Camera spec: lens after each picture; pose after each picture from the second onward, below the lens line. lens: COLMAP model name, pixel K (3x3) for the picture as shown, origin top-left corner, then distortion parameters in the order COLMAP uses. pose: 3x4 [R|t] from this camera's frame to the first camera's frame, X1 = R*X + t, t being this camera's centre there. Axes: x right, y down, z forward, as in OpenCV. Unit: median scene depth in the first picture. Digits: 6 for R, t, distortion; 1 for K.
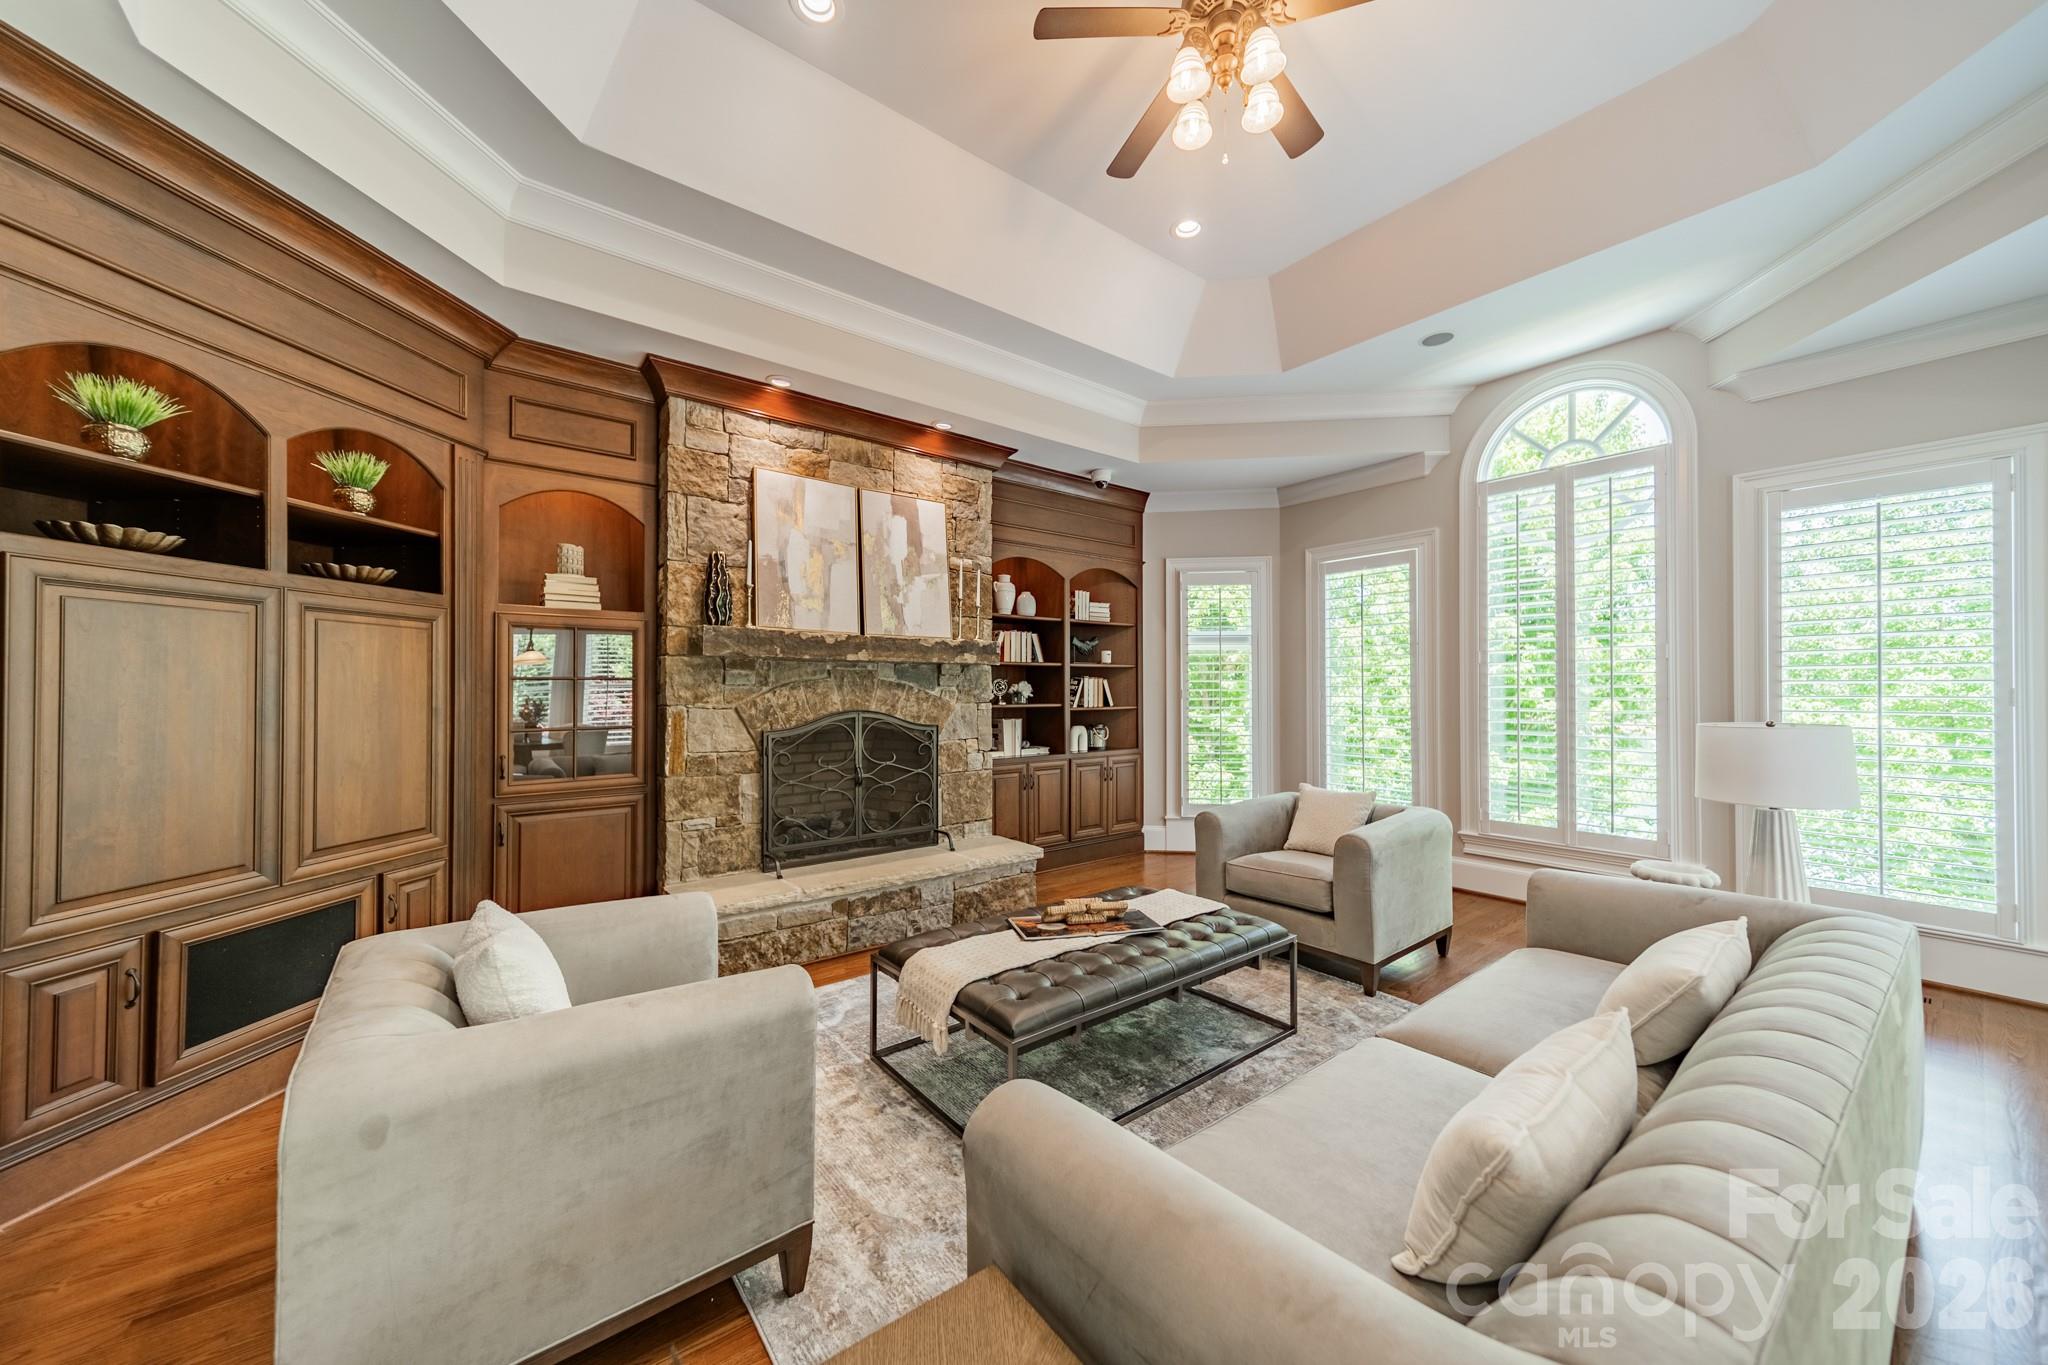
lens RADIAL K [[727.6, 0, 1029.0], [0, 727.6, 685.3], [0, 0, 1]] dist [0.012670, -0.000431]
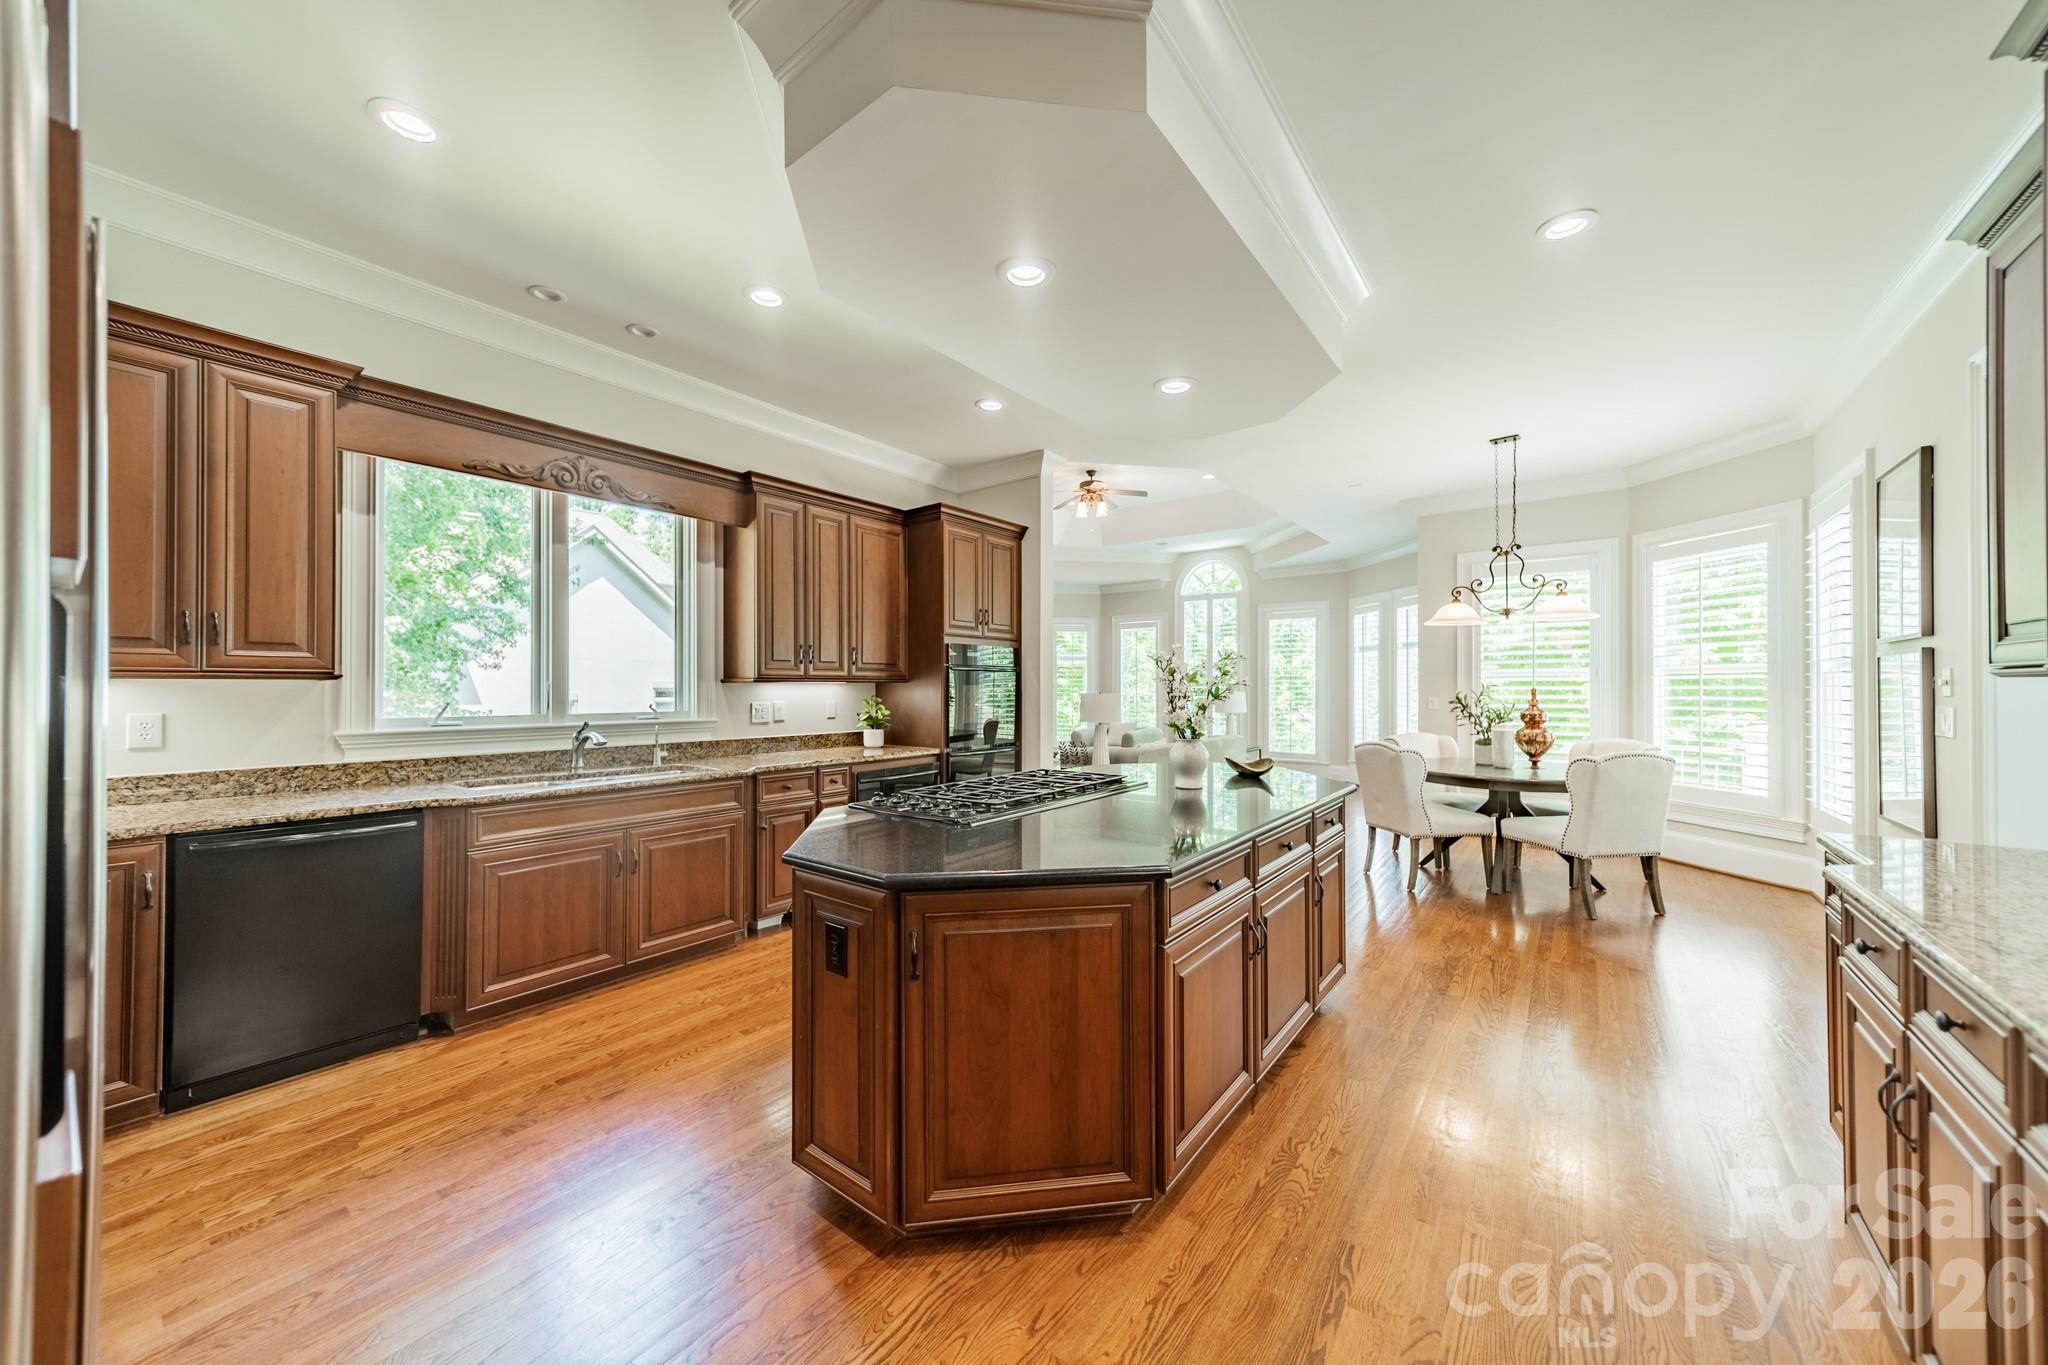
lens RADIAL K [[727.6, 0, 1022.5], [0, 727.6, 681.8], [0, 0, 1]] dist [0.012670, -0.000431]
pose [[0.973016, 0.000001, 0.230739, -0.385763], [-0.000596, 0.999997, 0.002509, -0.003090], [-0.230738, -0.002579, 0.973012, -1.062336]]
